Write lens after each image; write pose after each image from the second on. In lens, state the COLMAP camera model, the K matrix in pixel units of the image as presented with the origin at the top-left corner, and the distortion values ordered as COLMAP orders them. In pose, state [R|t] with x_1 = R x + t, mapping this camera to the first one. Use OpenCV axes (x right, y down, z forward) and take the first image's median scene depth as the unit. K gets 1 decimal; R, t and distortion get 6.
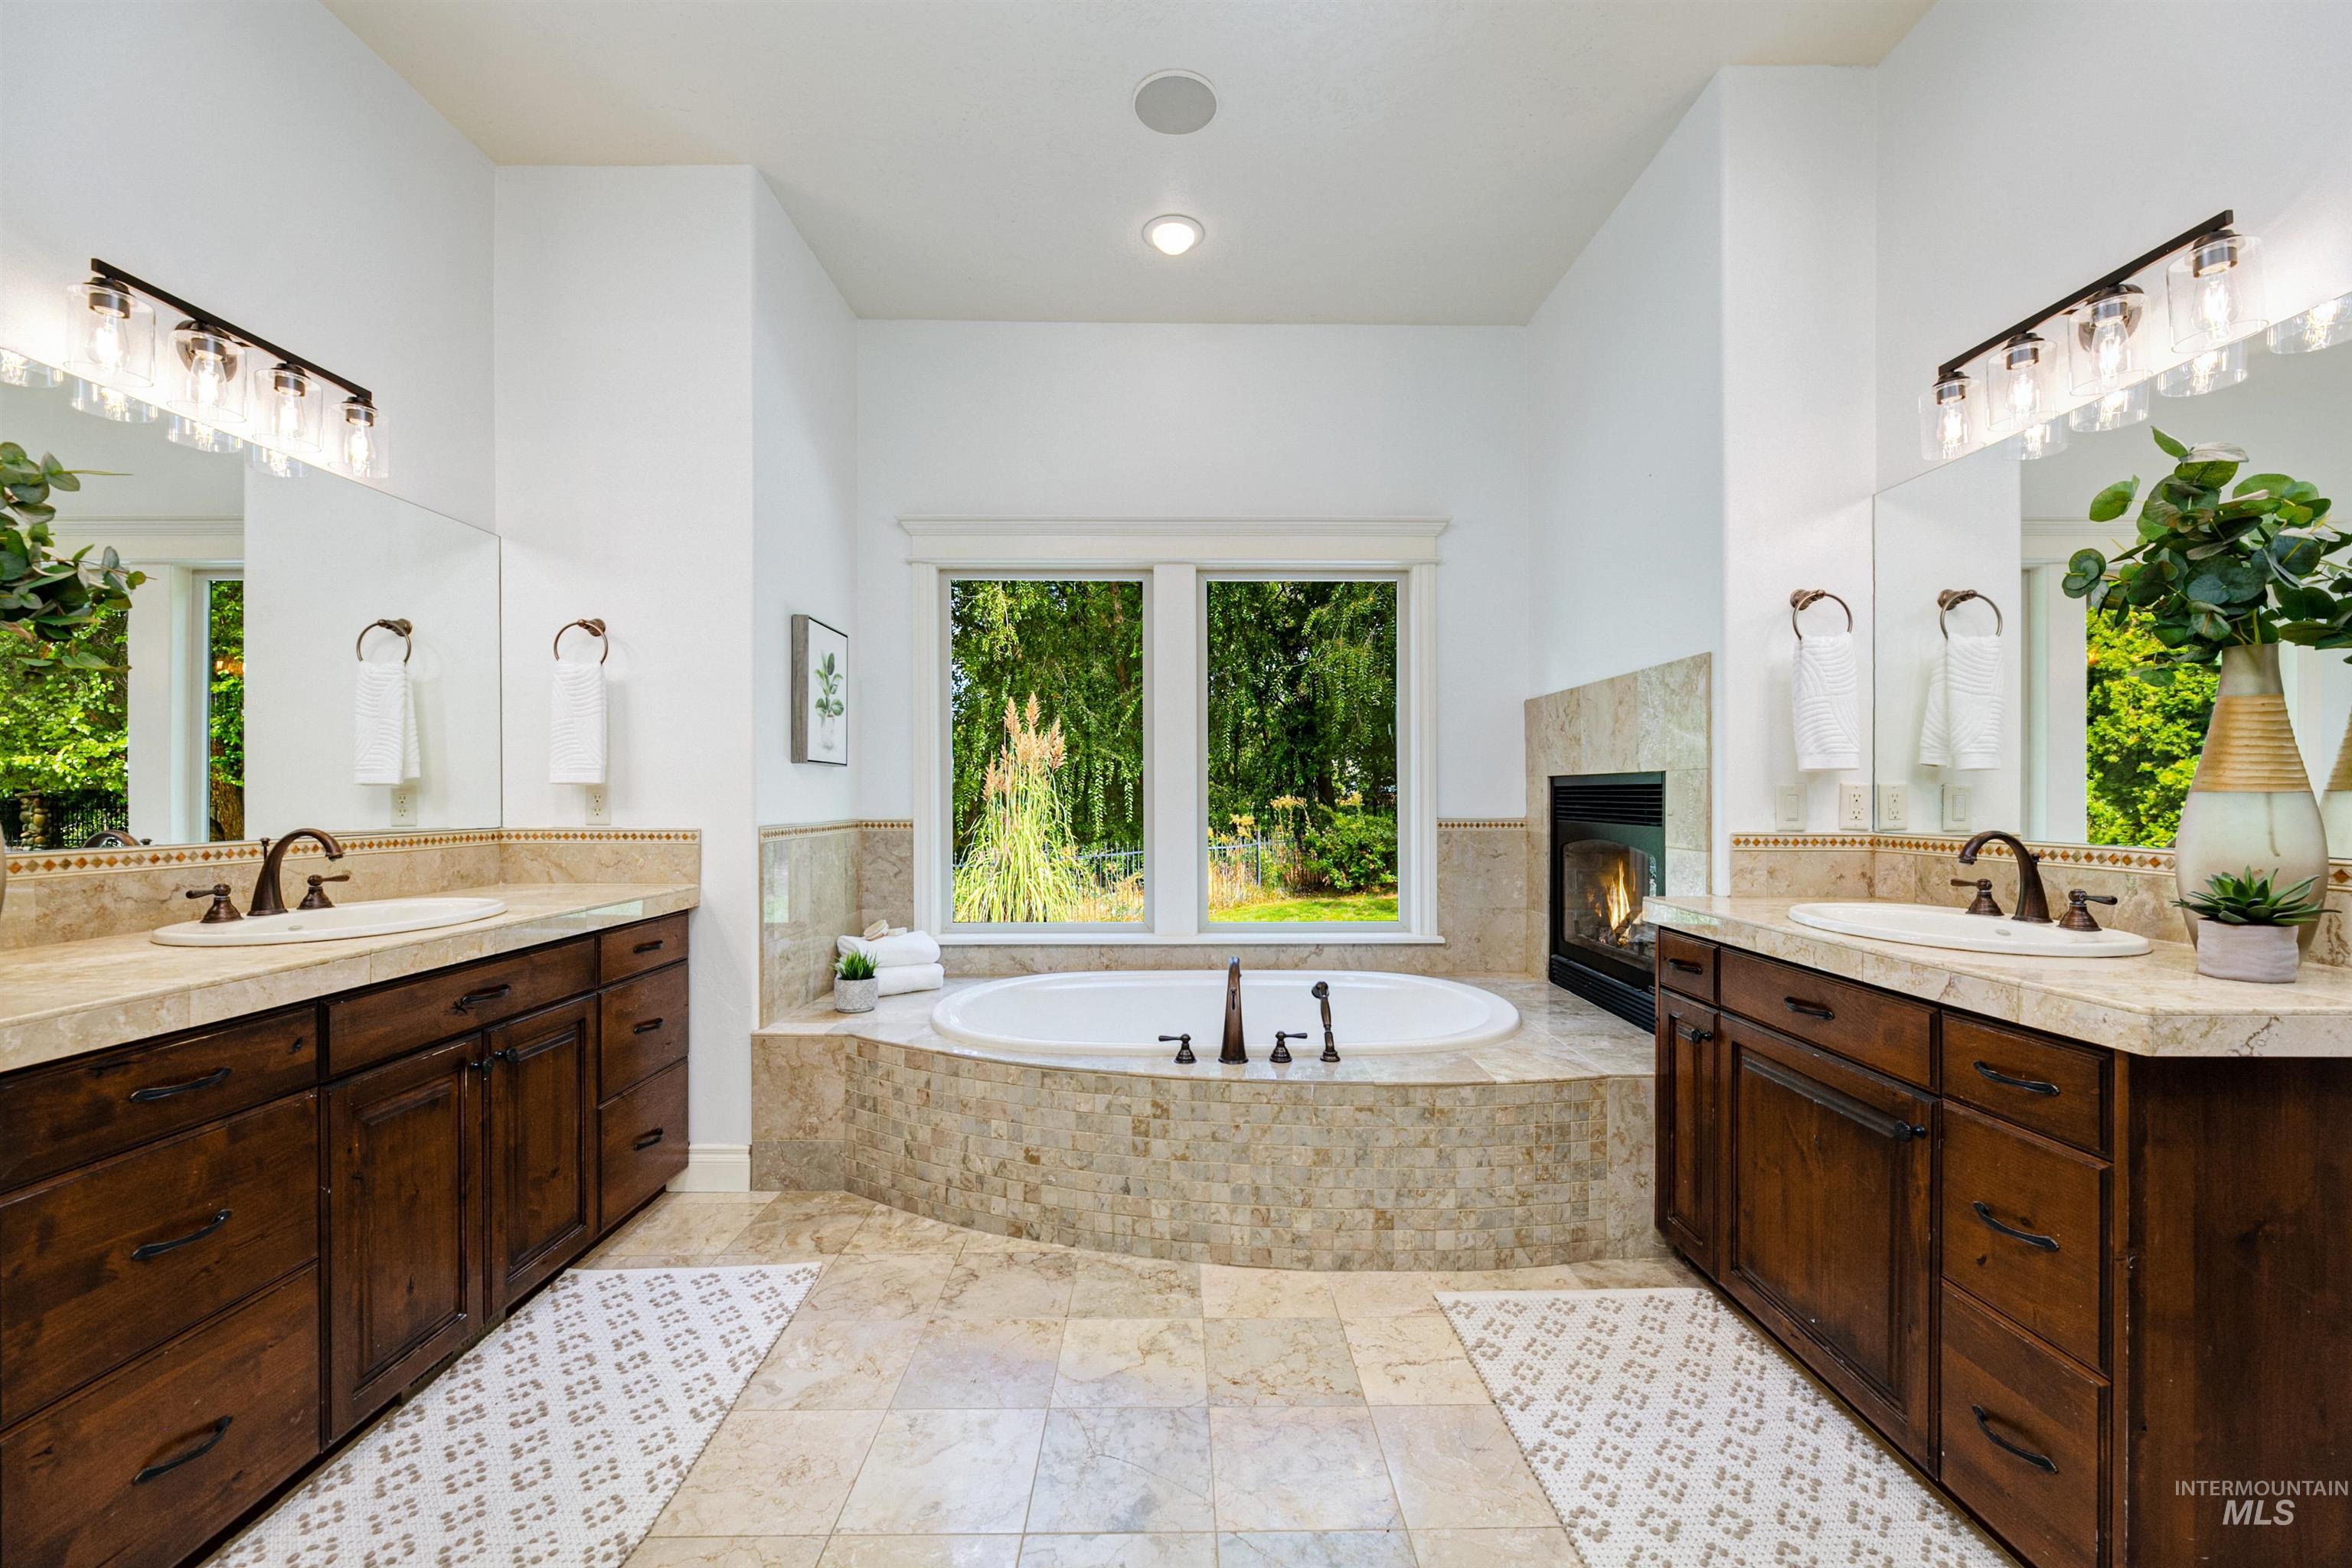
lens RADIAL K [[956.6, 0, 1176.0], [0, 956.6, 784.0], [0, 0, 1]] dist [-0.000360, 0.000013]
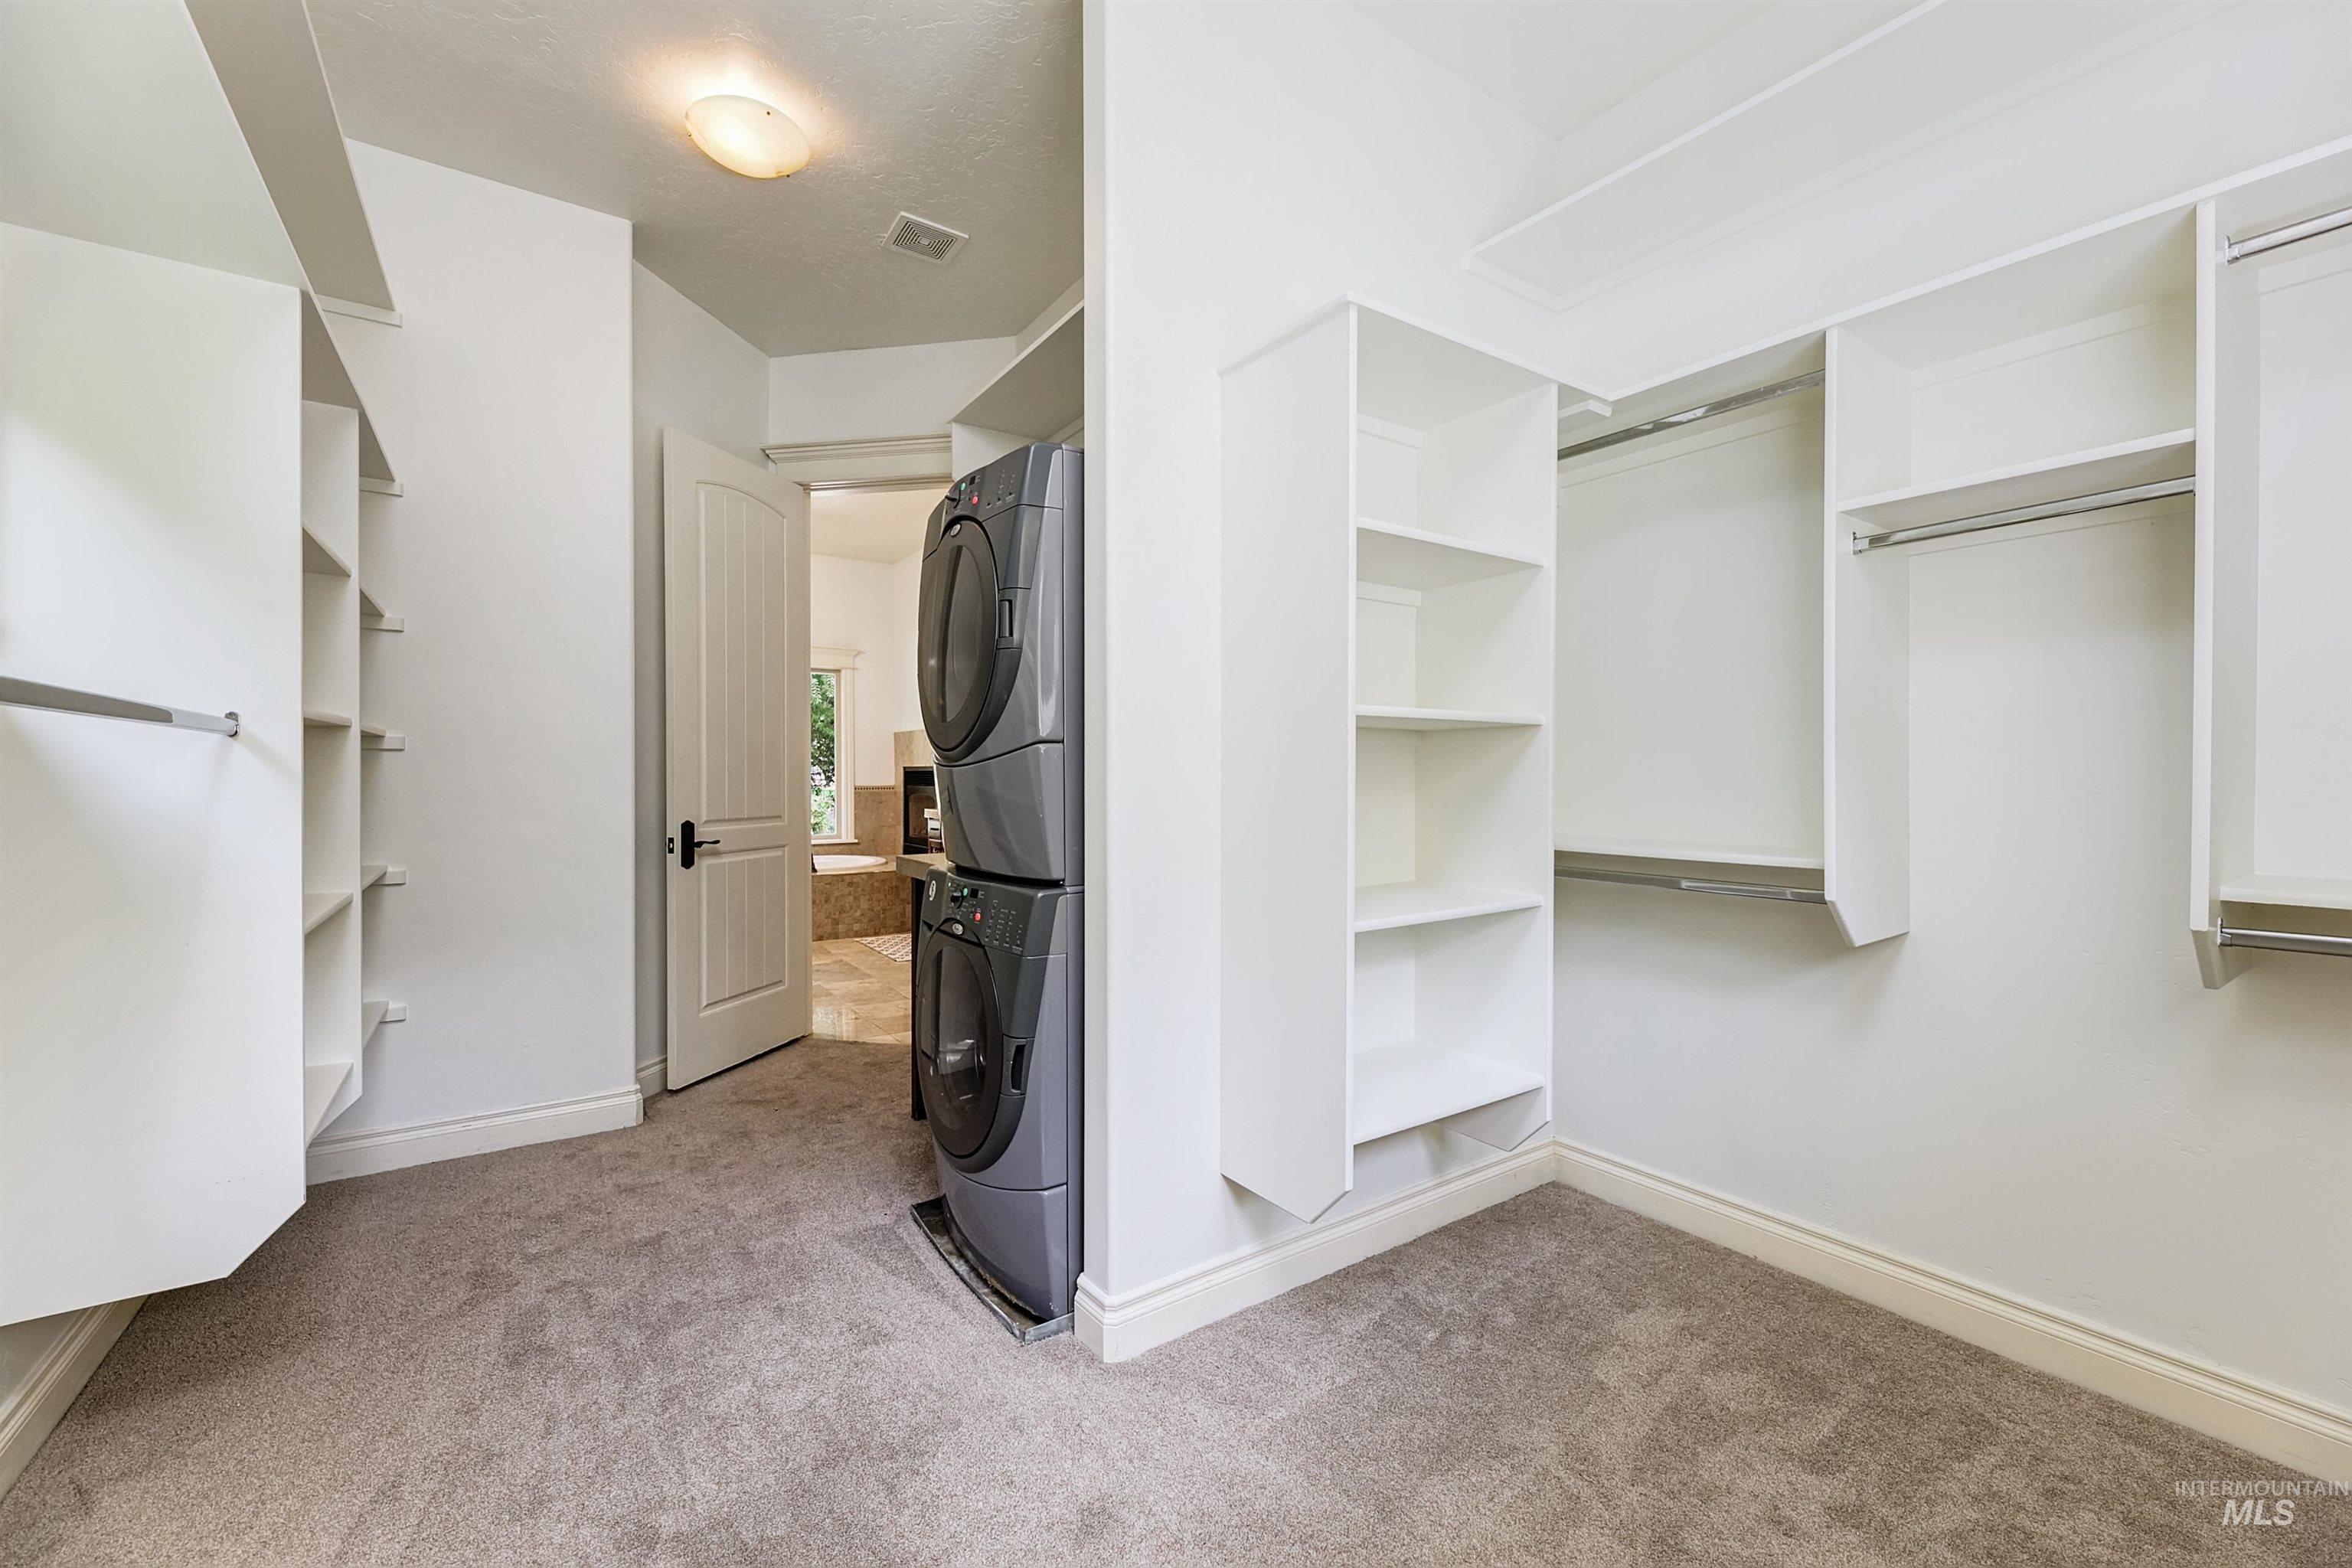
lens RADIAL K [[956.6, 0, 1176.0], [0, 956.6, 784.0], [0, 0, 1]] dist [-0.000360, 0.000013]
pose [[0.830461, -0.002498, 0.557072, -0.508557], [-0.009455, 0.999783, 0.018577, -0.020417], [-0.556997, -0.020695, 0.830257, -1.864258]]
